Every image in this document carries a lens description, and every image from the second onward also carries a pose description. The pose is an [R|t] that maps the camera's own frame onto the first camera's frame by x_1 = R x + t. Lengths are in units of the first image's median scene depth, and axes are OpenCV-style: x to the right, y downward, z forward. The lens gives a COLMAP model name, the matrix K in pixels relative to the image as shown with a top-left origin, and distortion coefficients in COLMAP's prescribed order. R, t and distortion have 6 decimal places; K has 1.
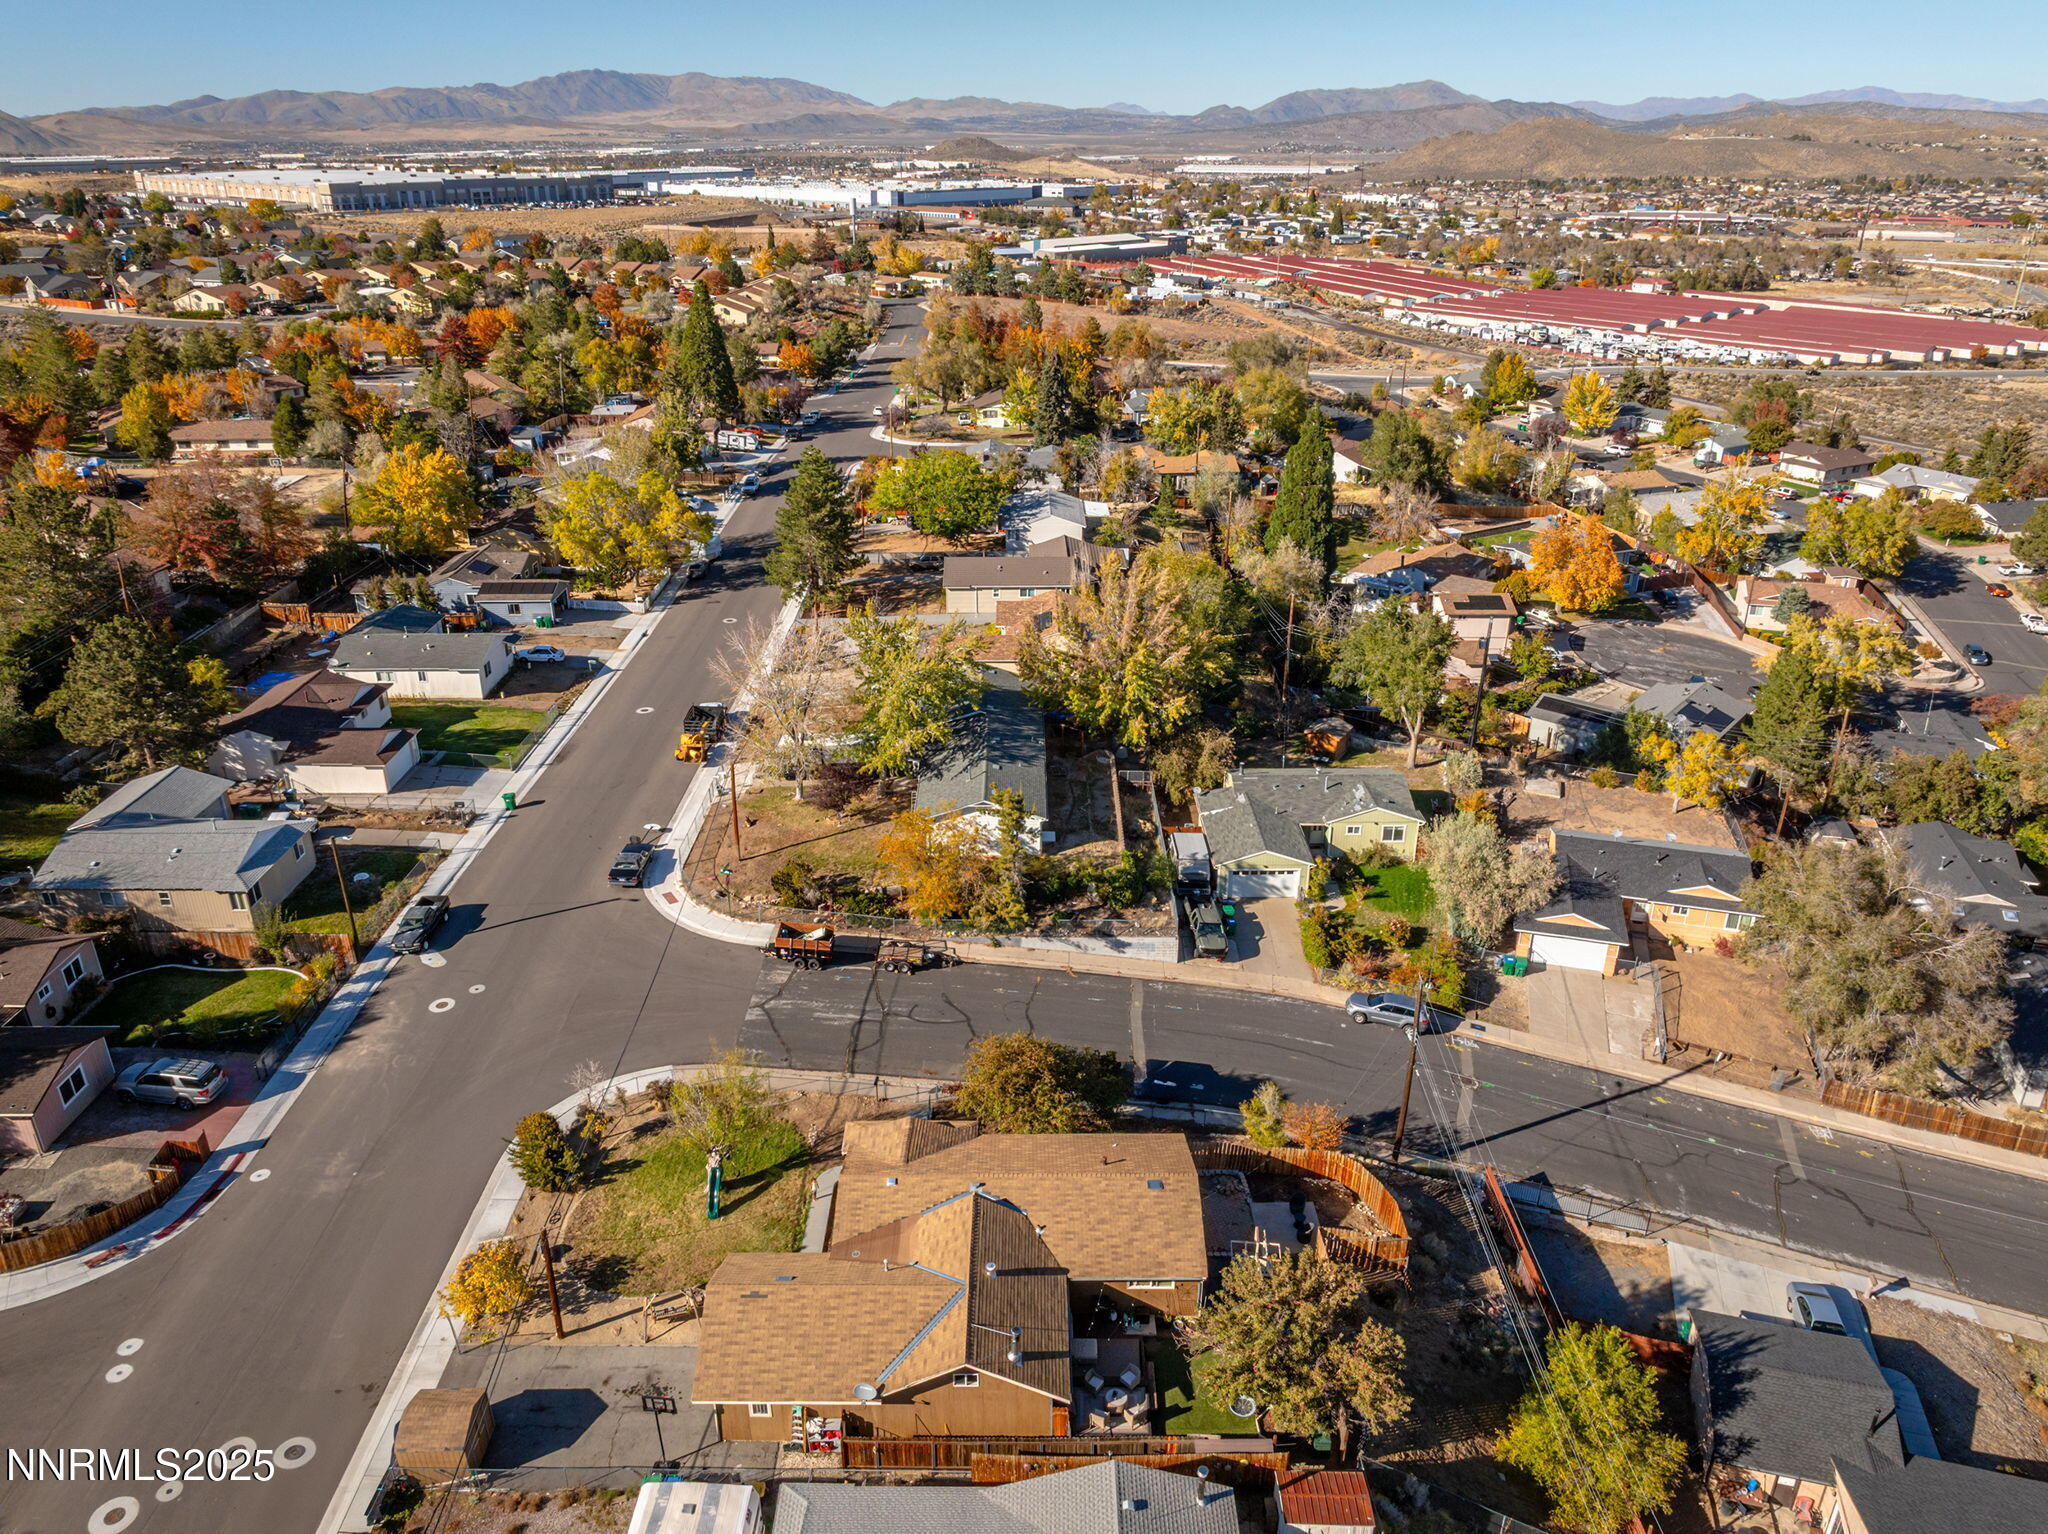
lens RADIAL K [[1436.9, 0, 1024.0], [0, 1436.9, 767.0], [0, 0, 1]] dist [-0.027267, 0.012104]
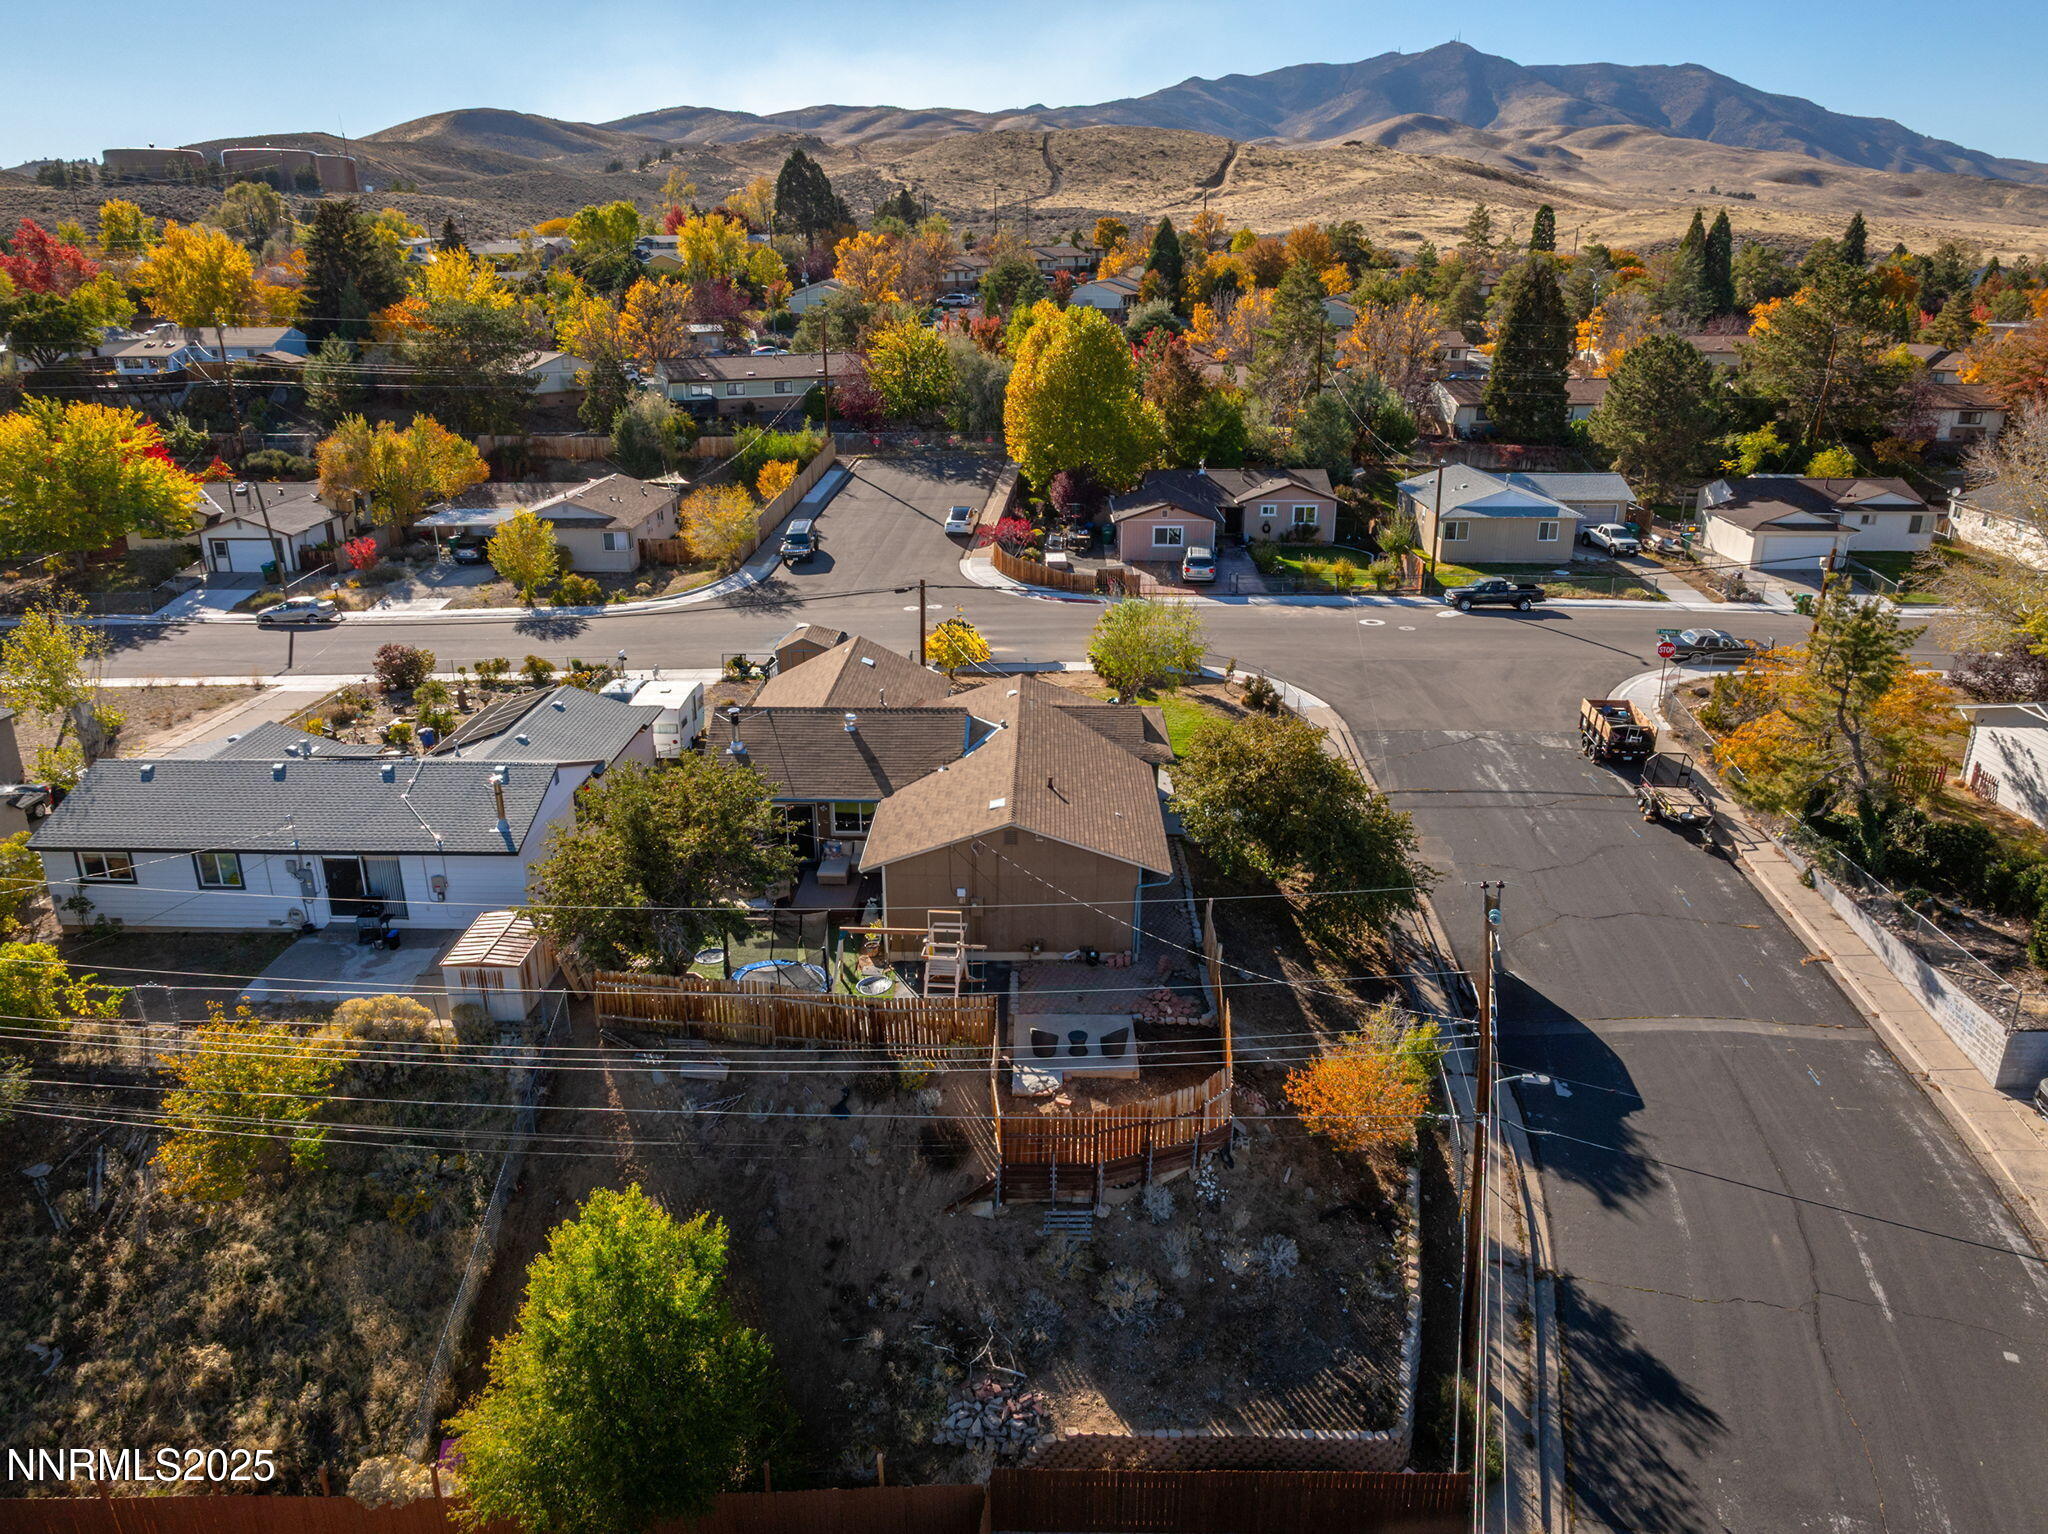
lens RADIAL K [[1436.9, 0, 1024.0], [0, 1436.9, 767.0], [0, 0, 1]] dist [-0.027267, 0.012104]
pose [[-0.019143, 0.340900, -0.939905, 0.492284], [-0.406299, 0.856302, 0.318853, 0.028326], [0.913539, 0.387987, 0.122115, 0.600810]]
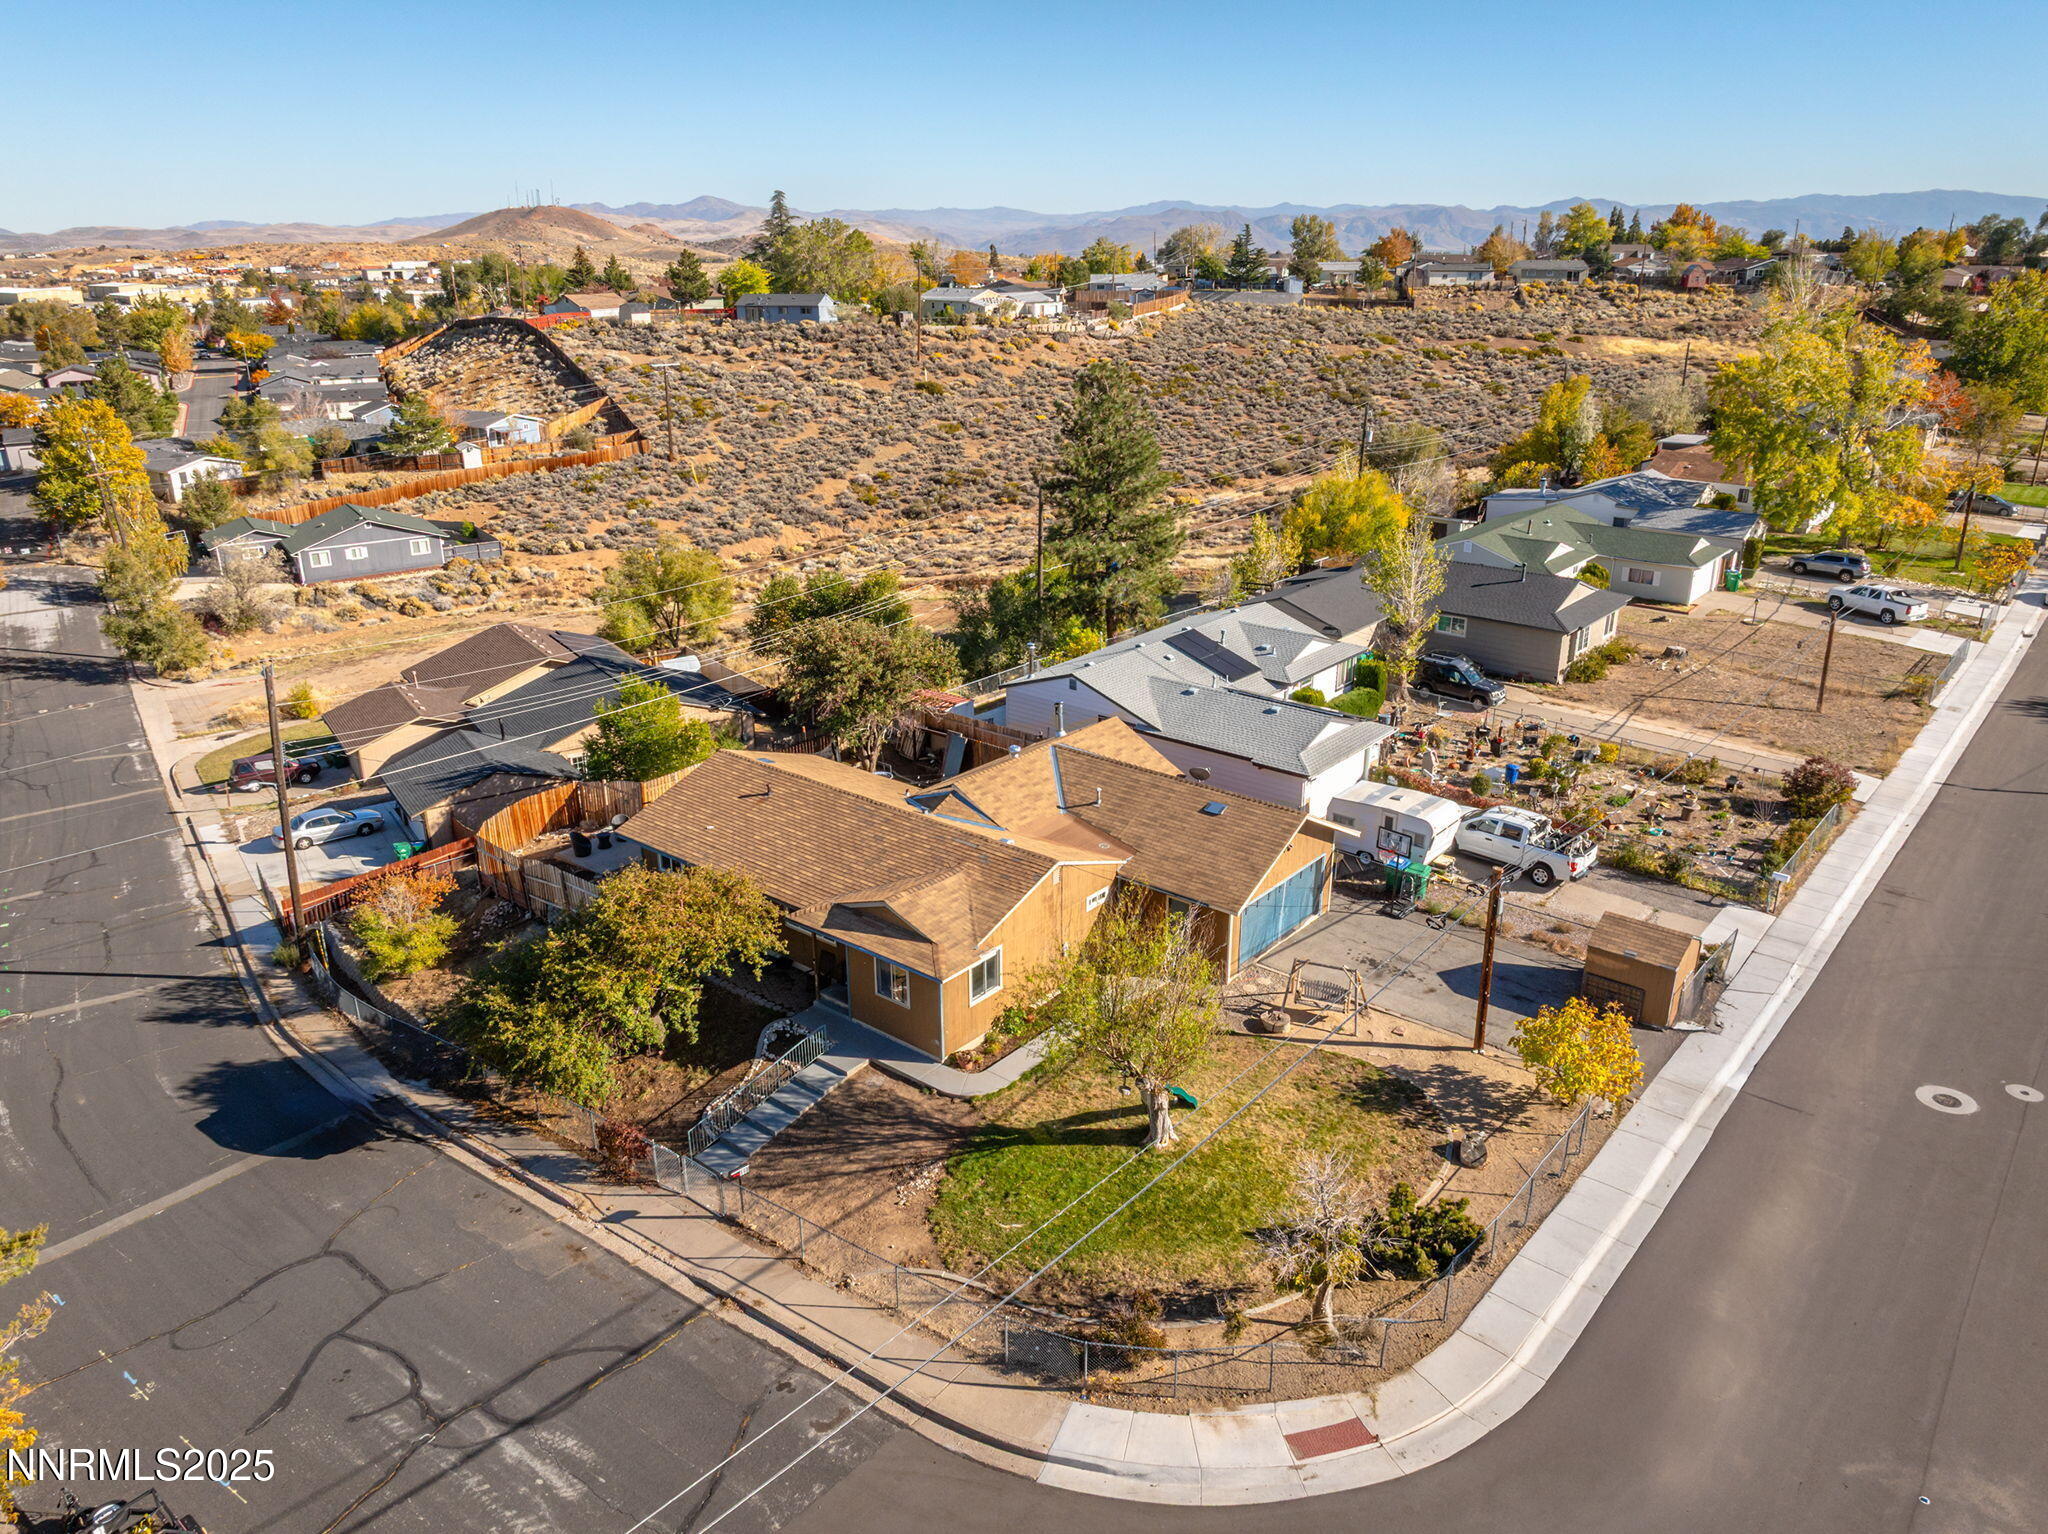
lens RADIAL K [[1436.9, 0, 1024.0], [0, 1436.9, 767.0], [0, 0, 1]] dist [-0.027267, 0.012104]
pose [[-0.768098, -0.220160, 0.601295, -0.339386], [0.267333, 0.743030, 0.613547, -0.113547], [-0.581859, 0.632010, -0.511863, 0.875291]]
